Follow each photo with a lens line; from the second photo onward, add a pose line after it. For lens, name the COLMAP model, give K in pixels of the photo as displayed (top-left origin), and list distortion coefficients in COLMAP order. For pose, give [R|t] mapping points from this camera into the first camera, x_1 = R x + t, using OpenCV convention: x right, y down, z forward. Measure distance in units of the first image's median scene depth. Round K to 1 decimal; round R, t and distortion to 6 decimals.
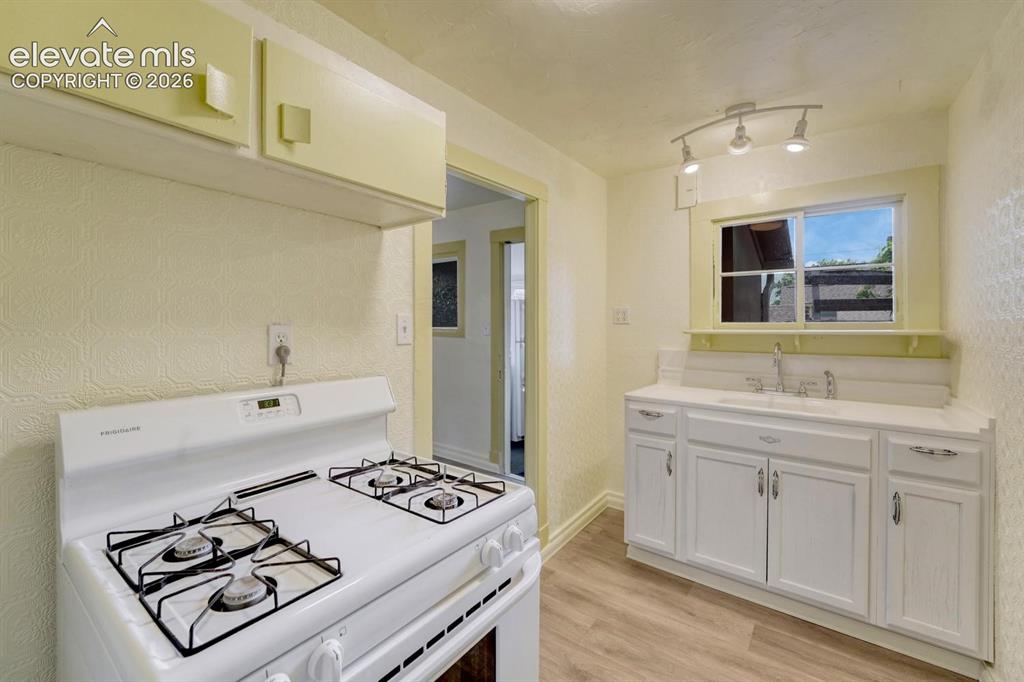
lens RADIAL K [[428.5, 0, 514.1], [0, 428.5, 327.9], [0, 0, 1]] dist [-0.005681, -0.000278]
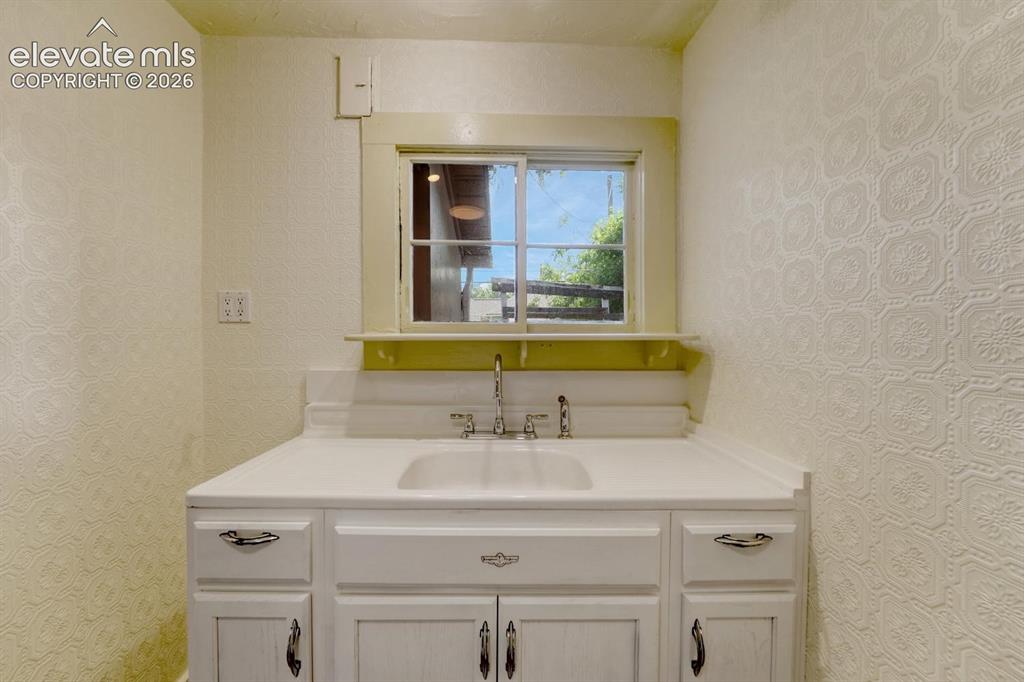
lens RADIAL K [[428.5, 0, 510.5], [0, 428.5, 339.8], [0, 0, 1]] dist [-0.005681, -0.000278]
pose [[0.791172, -0.006646, 0.611558, 0.279239], [-0.000045, 0.999940, 0.010925, 0.007886], [-0.611594, -0.008671, 0.791124, 0.546518]]
